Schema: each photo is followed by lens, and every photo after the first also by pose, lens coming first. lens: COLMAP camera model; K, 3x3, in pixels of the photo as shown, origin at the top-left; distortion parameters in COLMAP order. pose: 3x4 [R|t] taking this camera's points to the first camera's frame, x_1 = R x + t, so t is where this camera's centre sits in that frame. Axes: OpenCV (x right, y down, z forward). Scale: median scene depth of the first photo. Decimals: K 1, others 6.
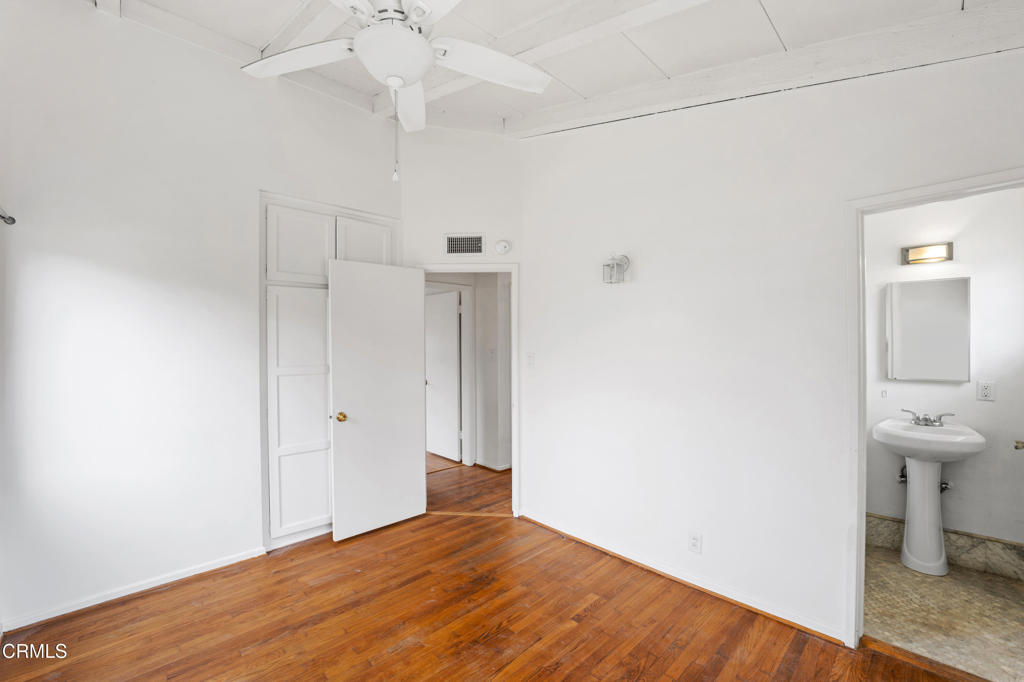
lens RADIAL K [[417.2, 0, 509.2], [0, 417.2, 342.9], [0, 0, 1]] dist [-0.026262, 0.000819]
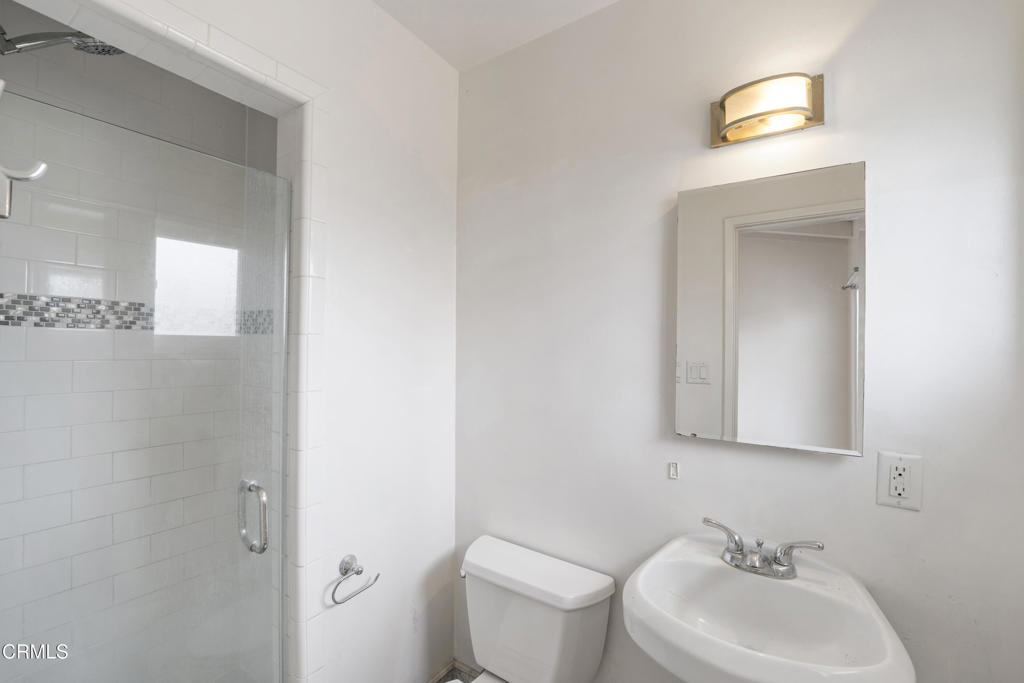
lens RADIAL K [[417.2, 0, 509.2], [0, 417.2, 343.4], [0, 0, 1]] dist [-0.026262, 0.000819]
pose [[0.976617, 0.012770, 0.214606, 0.734422], [-0.012612, 0.999918, -0.002105, 0.000894], [-0.214615, -0.000651, 0.976698, 0.692539]]
